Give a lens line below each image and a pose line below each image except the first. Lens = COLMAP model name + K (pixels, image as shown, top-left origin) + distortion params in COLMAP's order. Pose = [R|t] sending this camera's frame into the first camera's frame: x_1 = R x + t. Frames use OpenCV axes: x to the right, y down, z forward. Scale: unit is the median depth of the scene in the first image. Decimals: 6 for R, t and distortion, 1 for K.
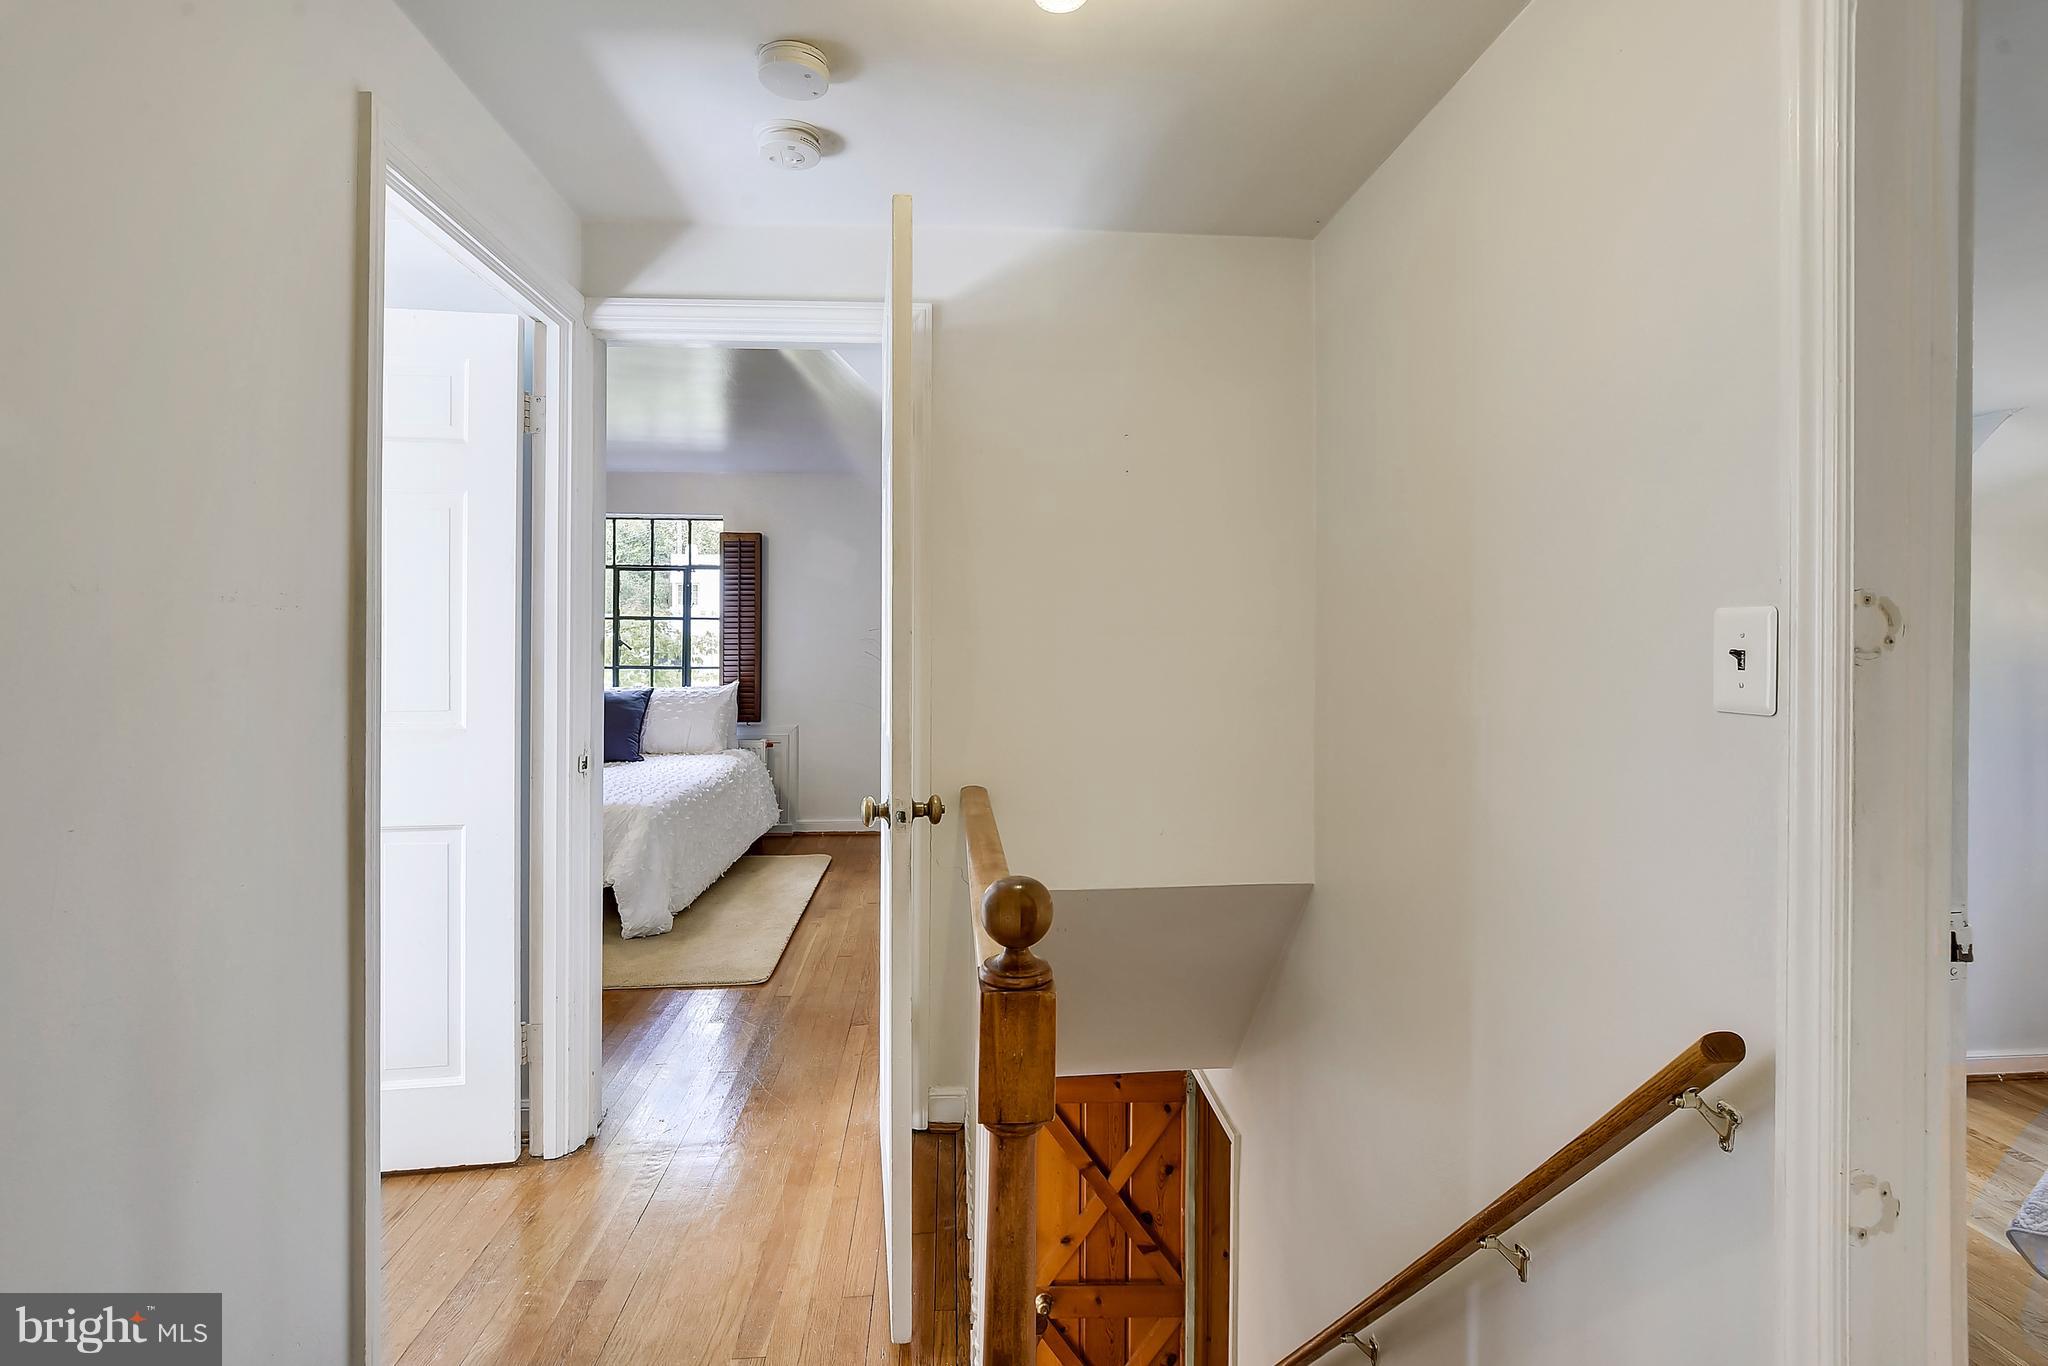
lens RADIAL K [[952.3, 0, 1025.9], [0, 952.3, 667.0], [0, 0, 1]] dist [-0.013675, -0.000310]
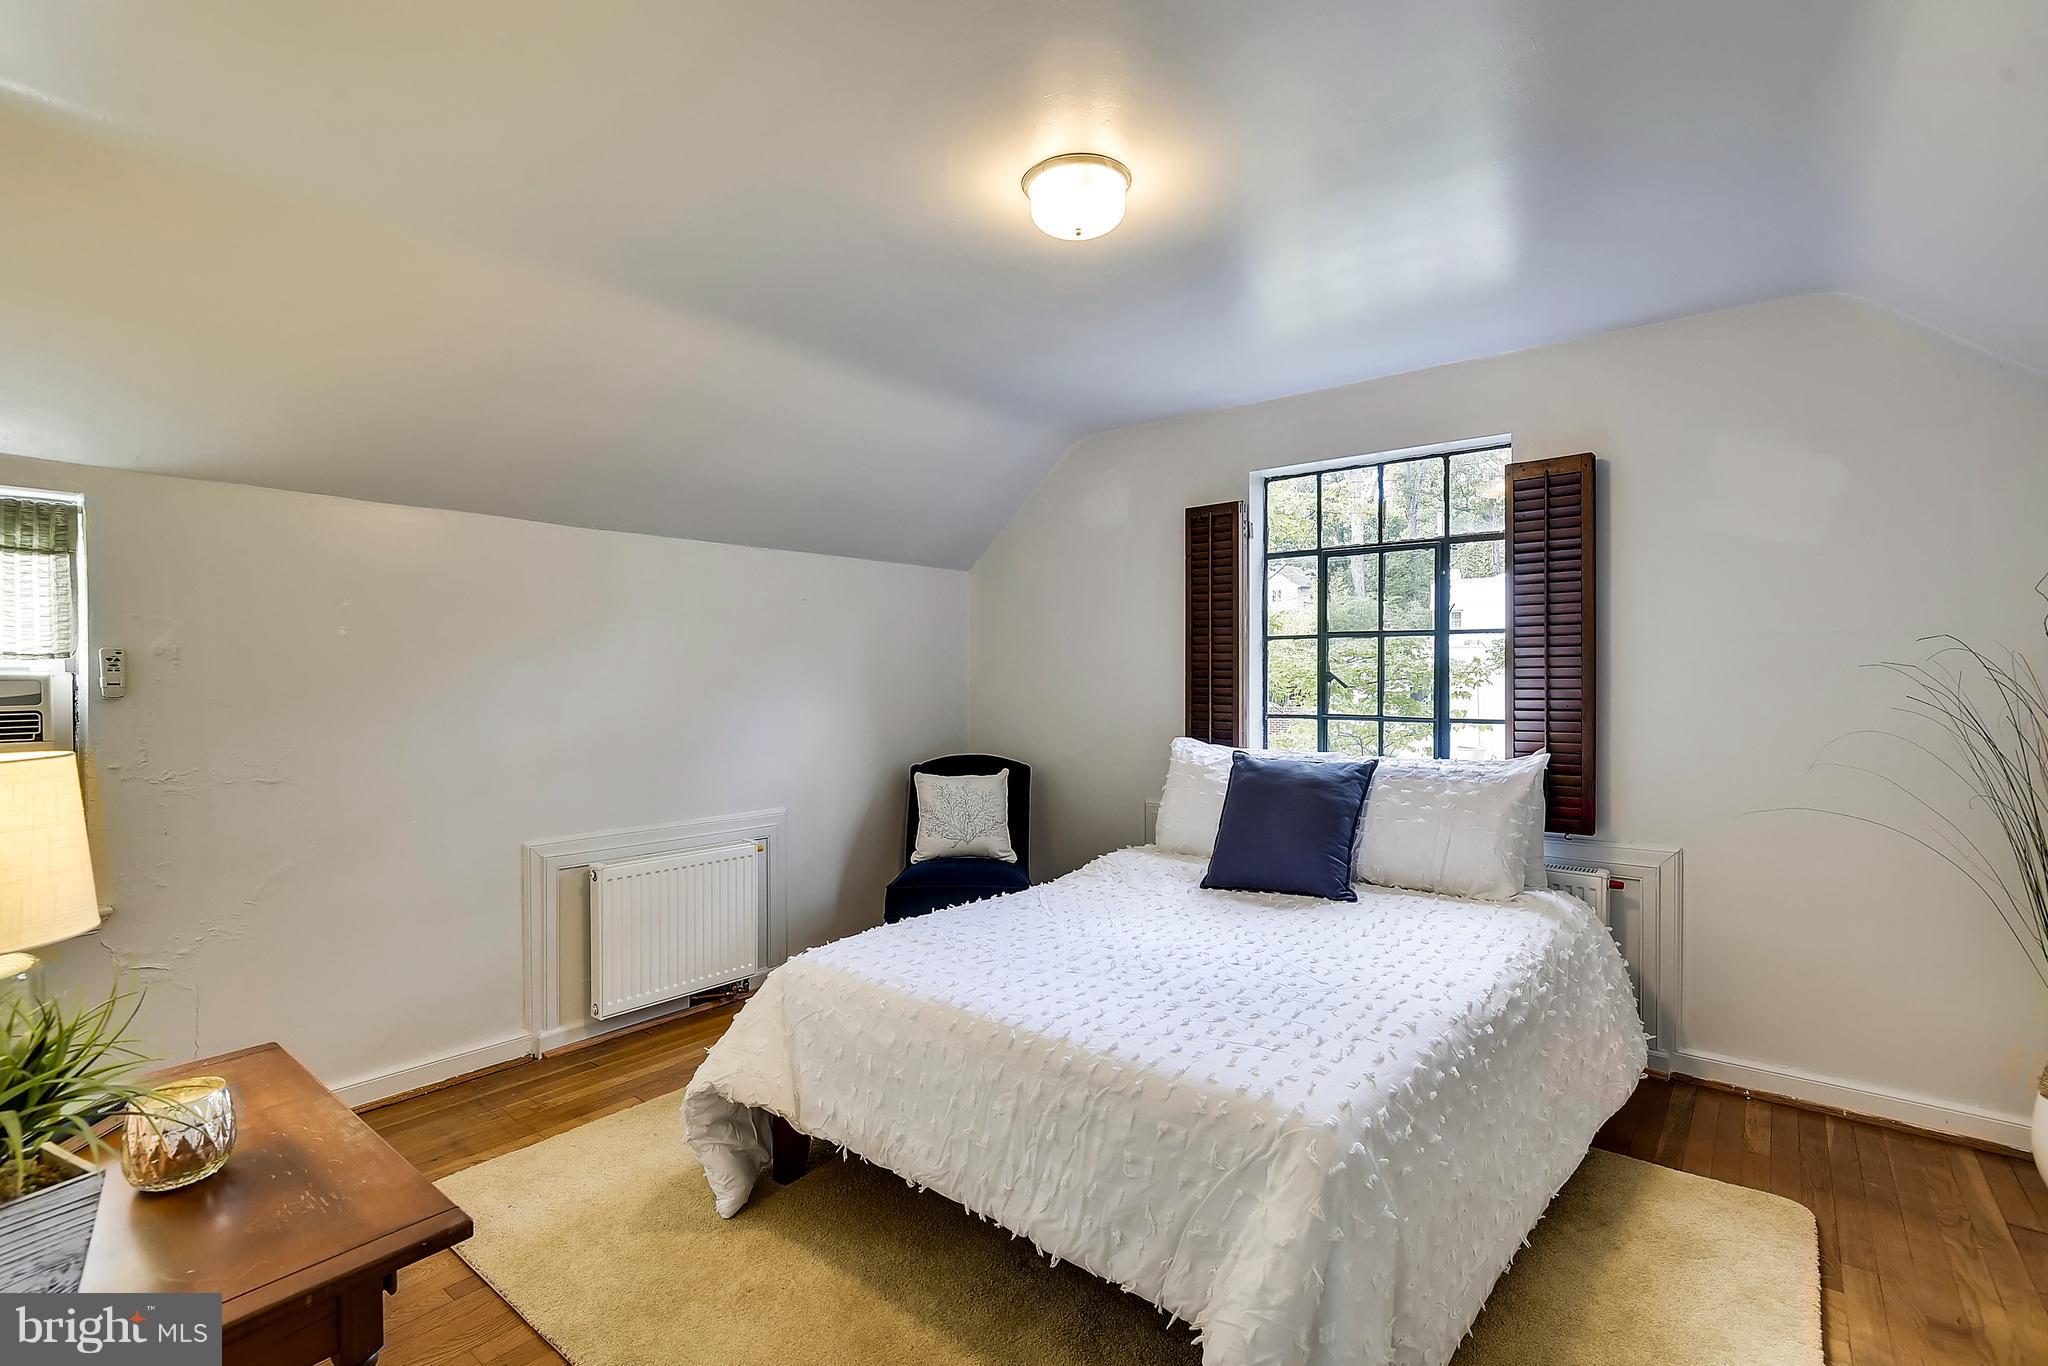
lens RADIAL K [[952.3, 0, 1025.9], [0, 952.3, 667.0], [0, 0, 1]] dist [-0.013675, -0.000310]
pose [[0.723545, -0.013367, -0.690148, -0.154812], [-0.010388, 0.999488, -0.030250, -0.011646], [0.690199, 0.029057, 0.723036, 0.445428]]
